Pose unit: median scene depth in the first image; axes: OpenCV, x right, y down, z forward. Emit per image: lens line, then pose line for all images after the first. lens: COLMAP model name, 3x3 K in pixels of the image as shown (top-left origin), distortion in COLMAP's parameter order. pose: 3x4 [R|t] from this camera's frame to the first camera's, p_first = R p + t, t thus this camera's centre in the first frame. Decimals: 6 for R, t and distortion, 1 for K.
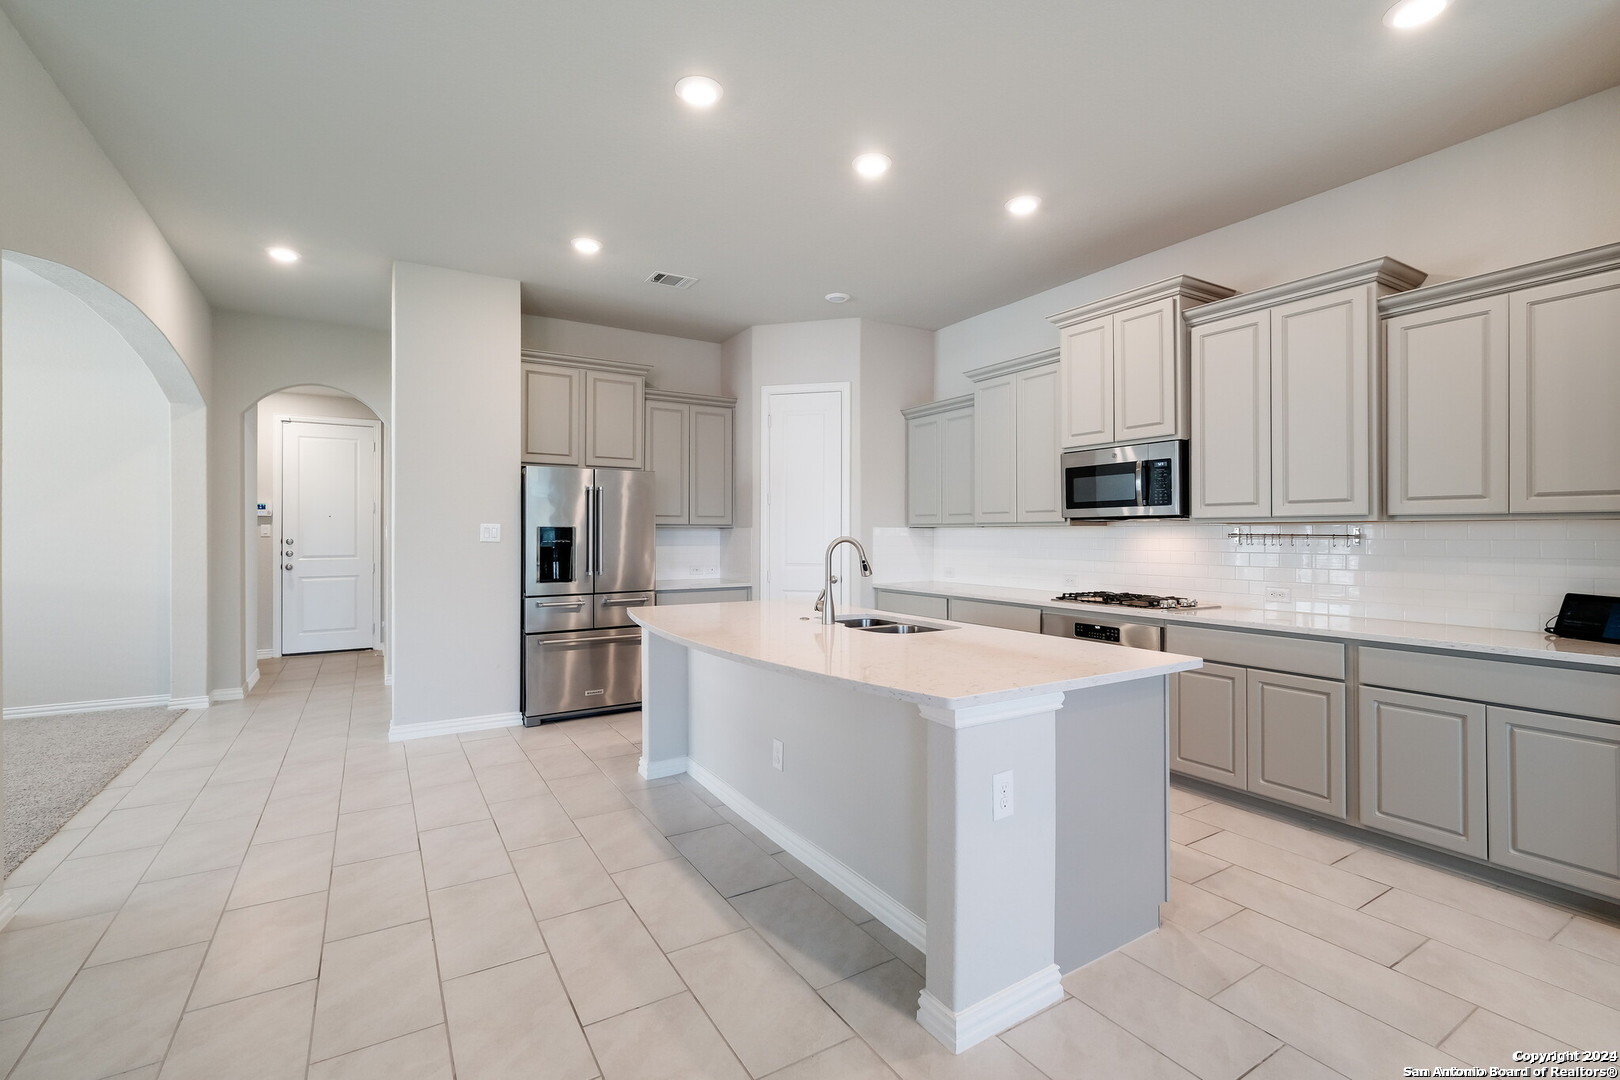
lens RADIAL K [[713.1, 0, 809.0], [0, 713.1, 528.1], [0, 0, 1]] dist [0.000533, -0.000034]
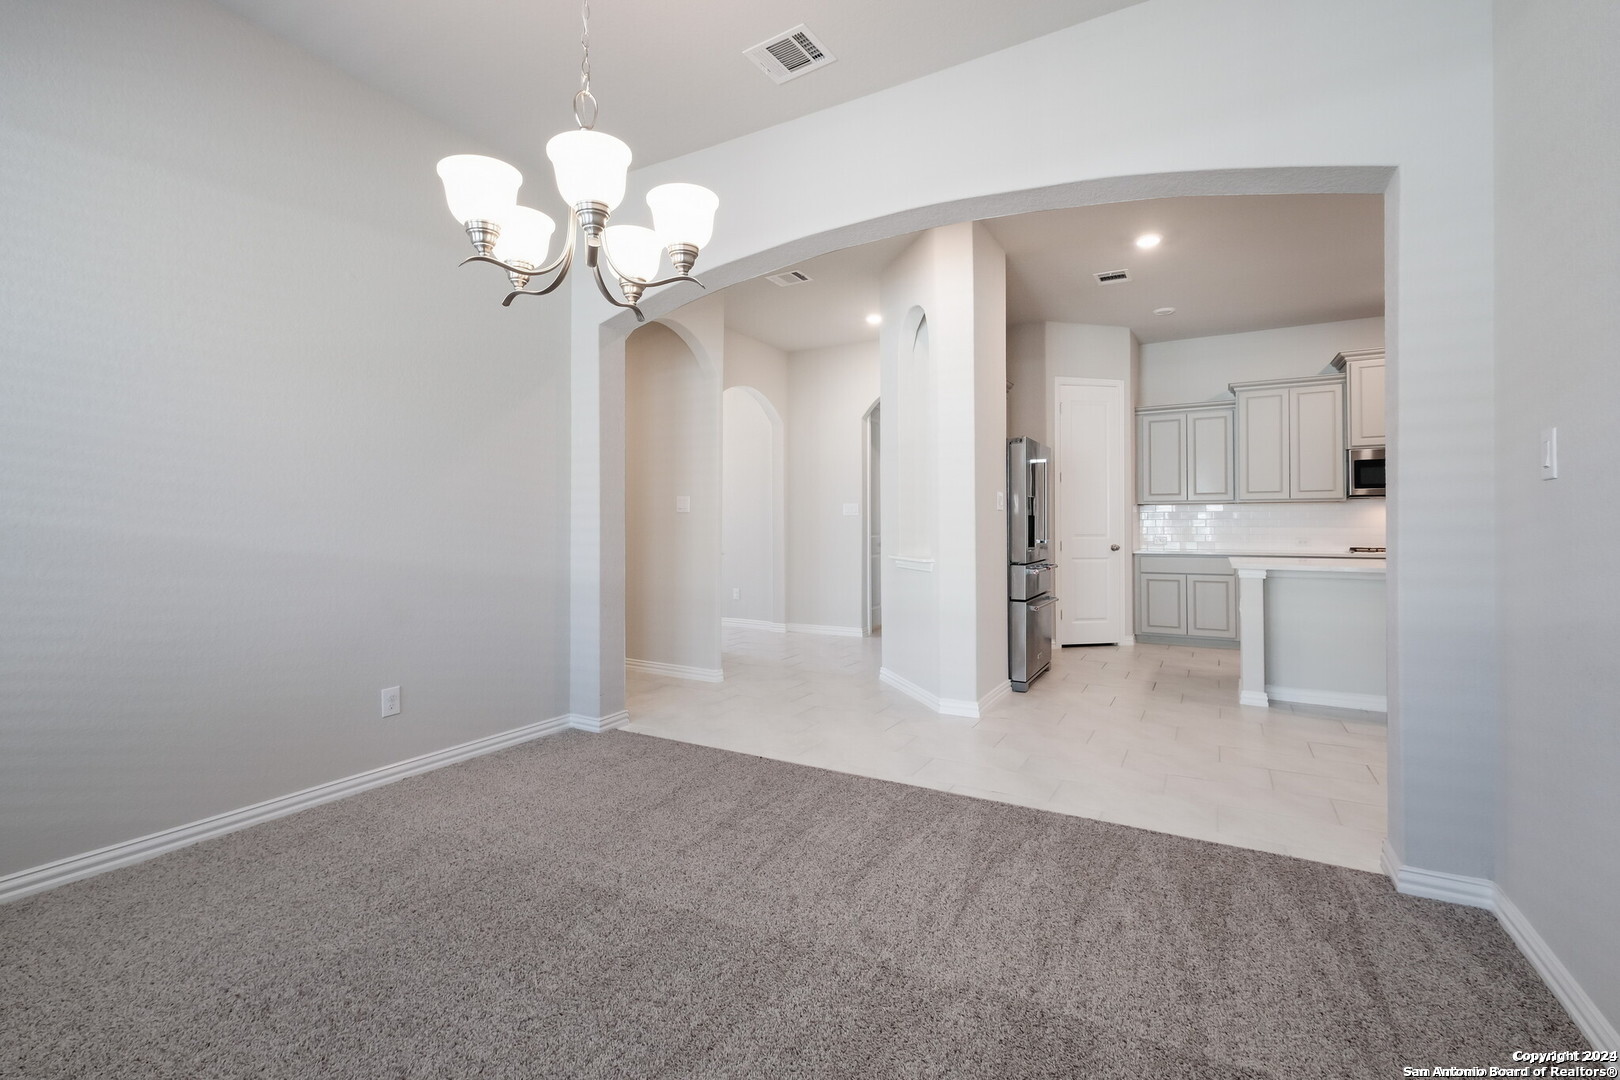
lens RADIAL K [[705.8, 0, 810.3], [0, 705.8, 525.5], [0, 0, 1]] dist [0.002432, 0.000335]
pose [[0.877382, -0.003176, 0.479783, -1.460414], [-0.000157, 0.999976, 0.006906, 0.042155], [-0.479793, -0.006135, 0.877360, 0.328396]]
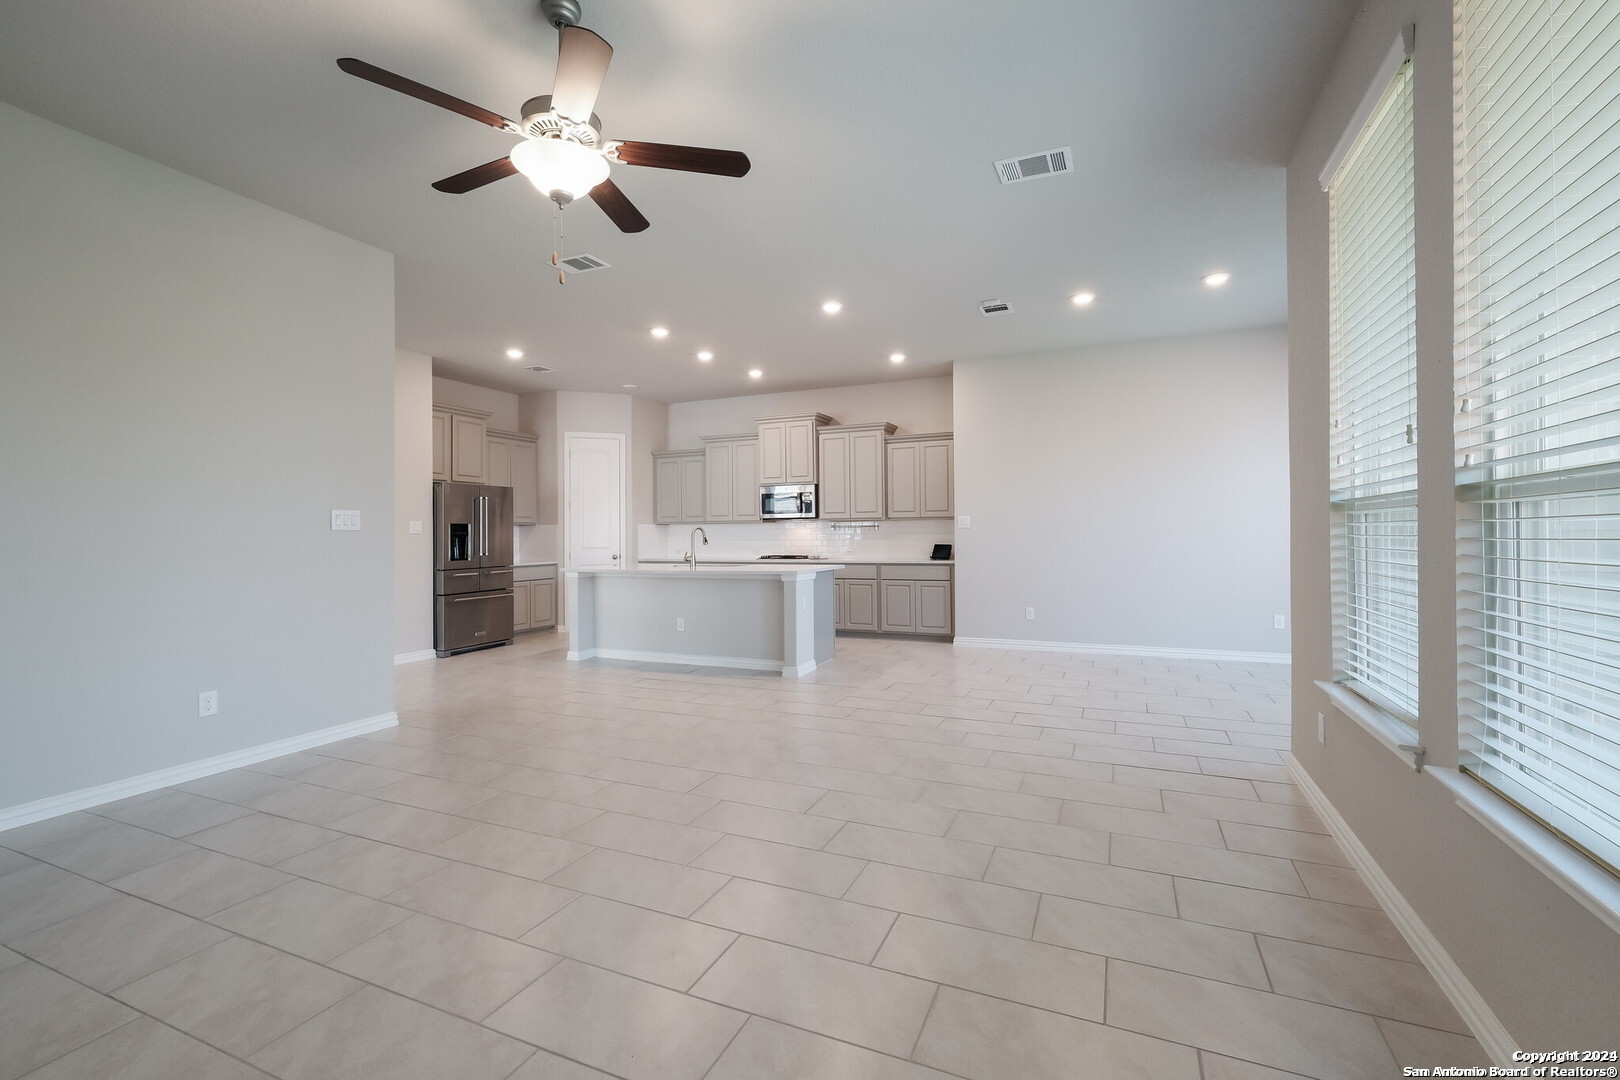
lens RADIAL K [[705.8, 0, 810.3], [0, 705.8, 525.5], [0, 0, 1]] dist [0.002432, 0.000335]
pose [[0.819283, -0.001629, 0.573387, -0.773294], [0.005495, 0.999972, -0.005011, 0.018425], [-0.573363, 0.007257, 0.819269, -0.819788]]
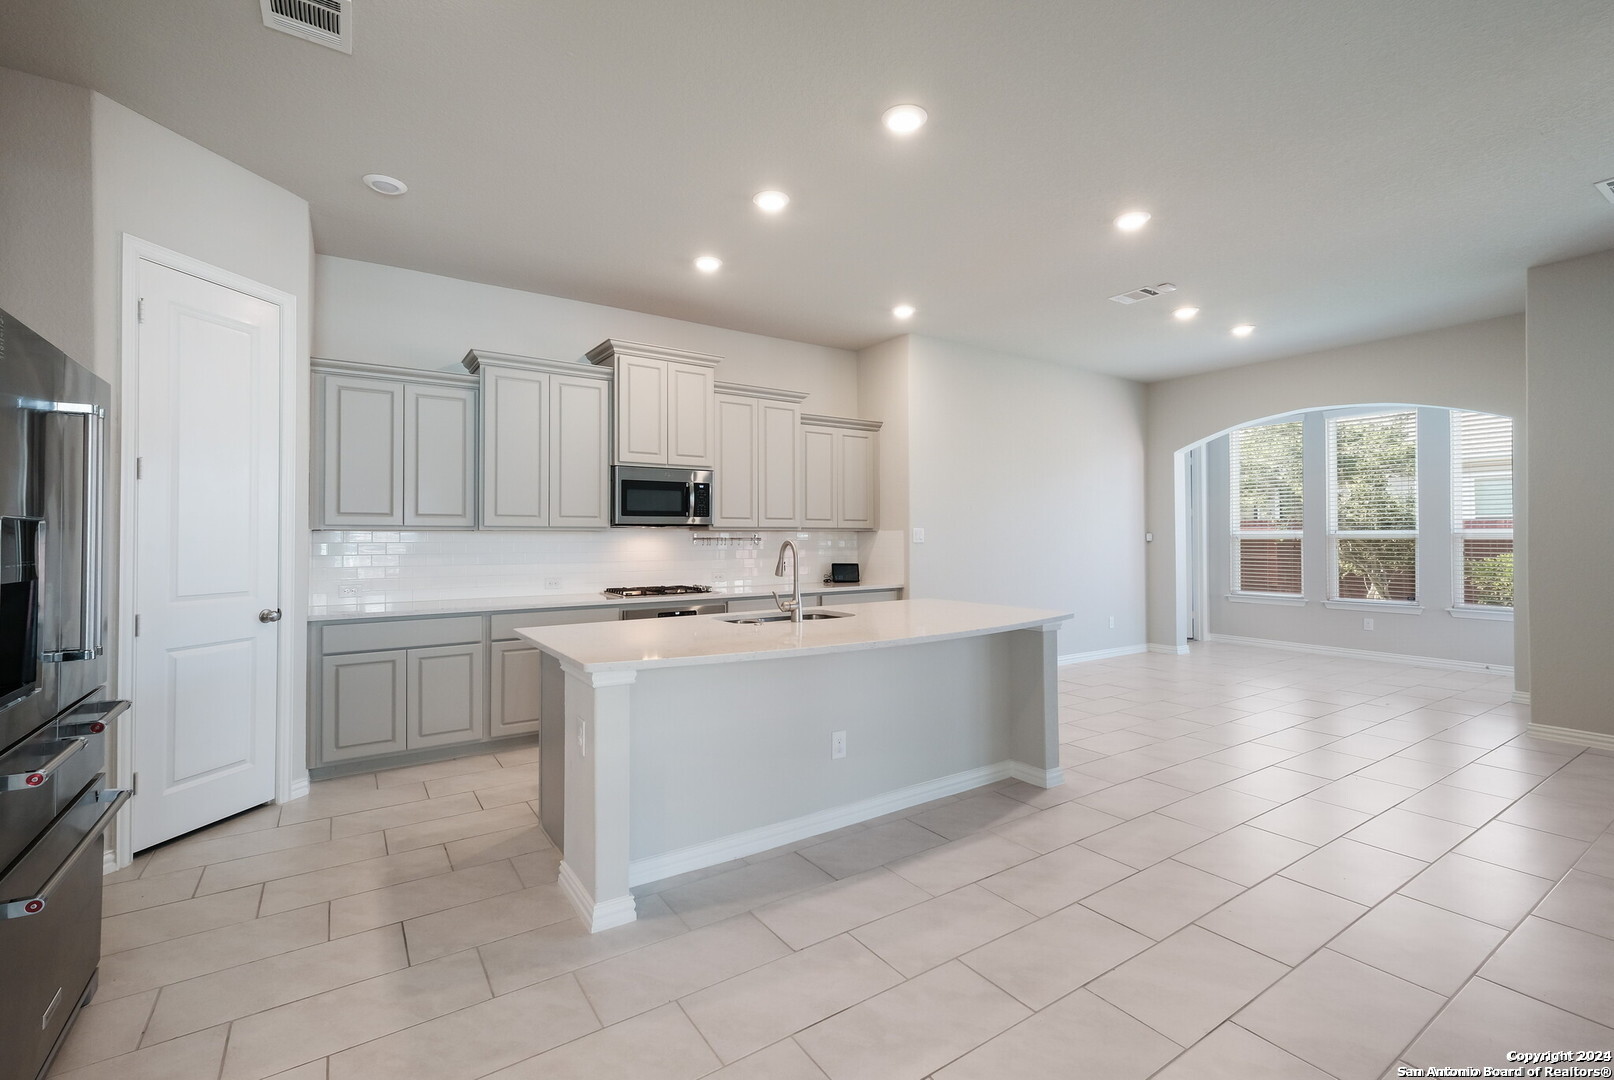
lens RADIAL K [[703.2, 0, 807.3], [0, 703.2, 525.5], [0, 0, 1]] dist [0.002432, 0.000335]
pose [[-0.039746, 0.017106, 0.999063, -0.871490], [-0.004007, 0.999843, -0.017278, 0.007353], [-0.999202, -0.004690, -0.039671, 0.868234]]
